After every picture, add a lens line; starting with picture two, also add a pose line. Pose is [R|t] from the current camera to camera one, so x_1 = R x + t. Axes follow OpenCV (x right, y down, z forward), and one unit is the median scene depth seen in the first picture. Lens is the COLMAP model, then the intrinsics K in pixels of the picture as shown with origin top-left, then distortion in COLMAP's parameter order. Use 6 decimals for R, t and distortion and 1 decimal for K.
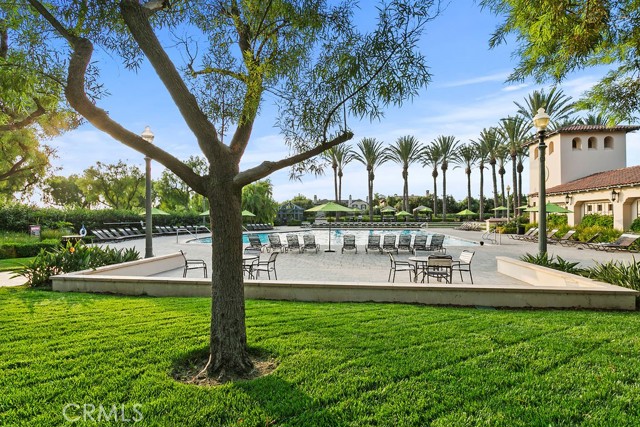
lens RADIAL K [[346.6, 0, 320.0], [0, 346.6, 213.5], [0, 0, 1]] dist [0.000490, 0.000240]
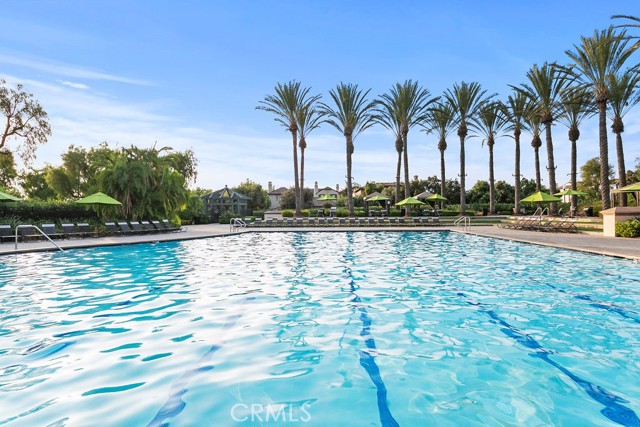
lens RADIAL K [[387.7, 0, 320.0], [0, 387.7, 213.5], [0, 0, 1]] dist [0.000705, 0.000123]
pose [[0.994822, -0.004744, 0.101526, 0.027006], [0.003367, 0.999900, 0.013735, 0.012241], [-0.101581, -0.013322, 0.994738, 0.435705]]
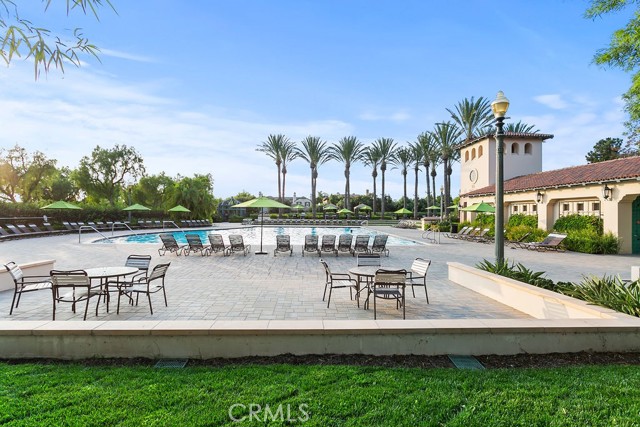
lens RADIAL K [[335.8, 0, 328.0], [0, 335.8, 213.8], [0, 0, 1]] dist [0.000230, 0.000068]
pose [[0.982763, 0.012239, 0.184464, 0.009654], [-0.014032, 0.999866, 0.008421, 0.000033], [-0.184336, -0.010865, 0.982803, 0.038019]]
